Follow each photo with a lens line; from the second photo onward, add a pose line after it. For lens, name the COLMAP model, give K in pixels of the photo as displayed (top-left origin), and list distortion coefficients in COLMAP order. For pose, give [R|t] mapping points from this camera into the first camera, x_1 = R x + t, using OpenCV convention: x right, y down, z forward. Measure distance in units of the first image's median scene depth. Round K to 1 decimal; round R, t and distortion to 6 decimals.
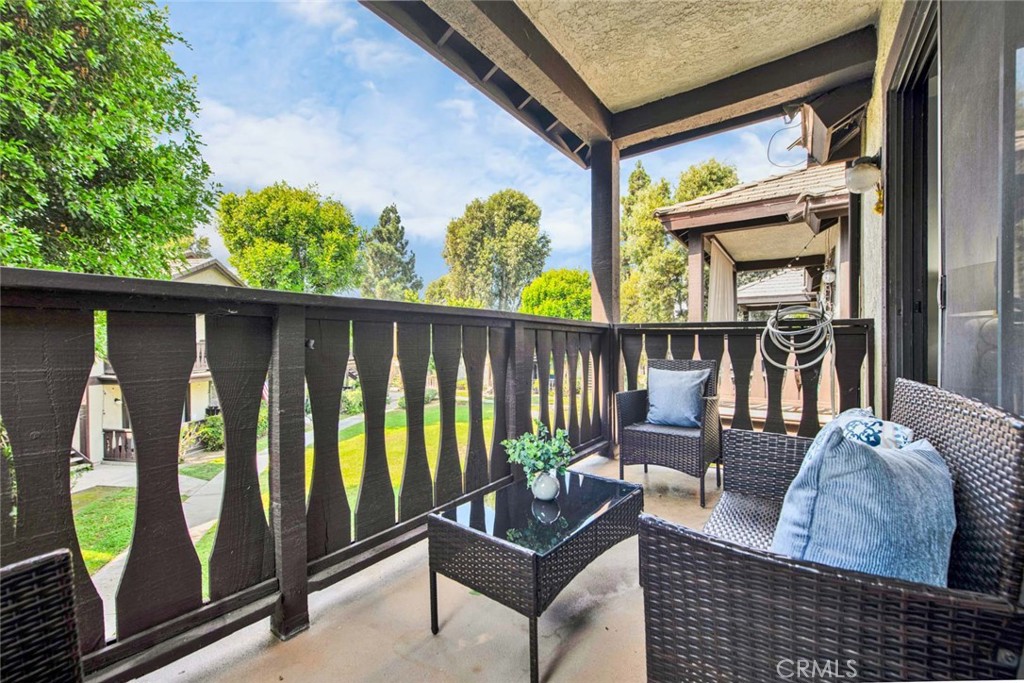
lens RADIAL K [[404.6, 0, 505.9], [0, 404.6, 344.3], [0, 0, 1]] dist [-0.007882, -0.000500]
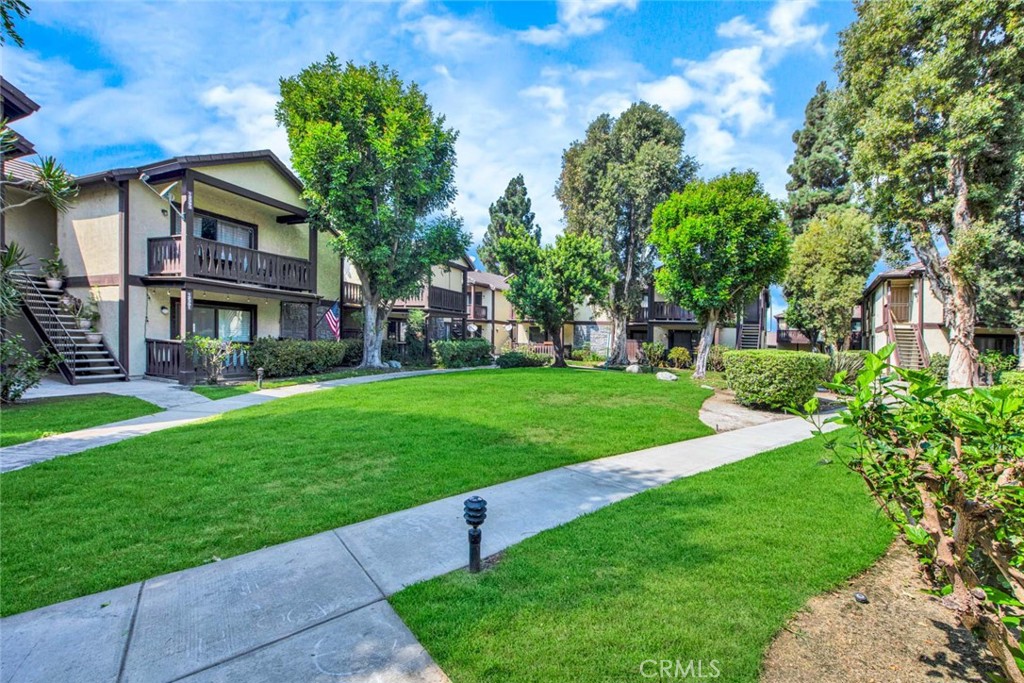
lens RADIAL K [[423.7, 0, 507.2], [0, 423.7, 321.9], [0, 0, 1]] dist [-0.007810, -0.000464]
pose [[0.953355, 0.027927, -0.300556, 0.018308], [-0.034243, 0.999289, -0.015765, 0.068664], [0.299902, 0.025322, 0.953634, 0.141810]]
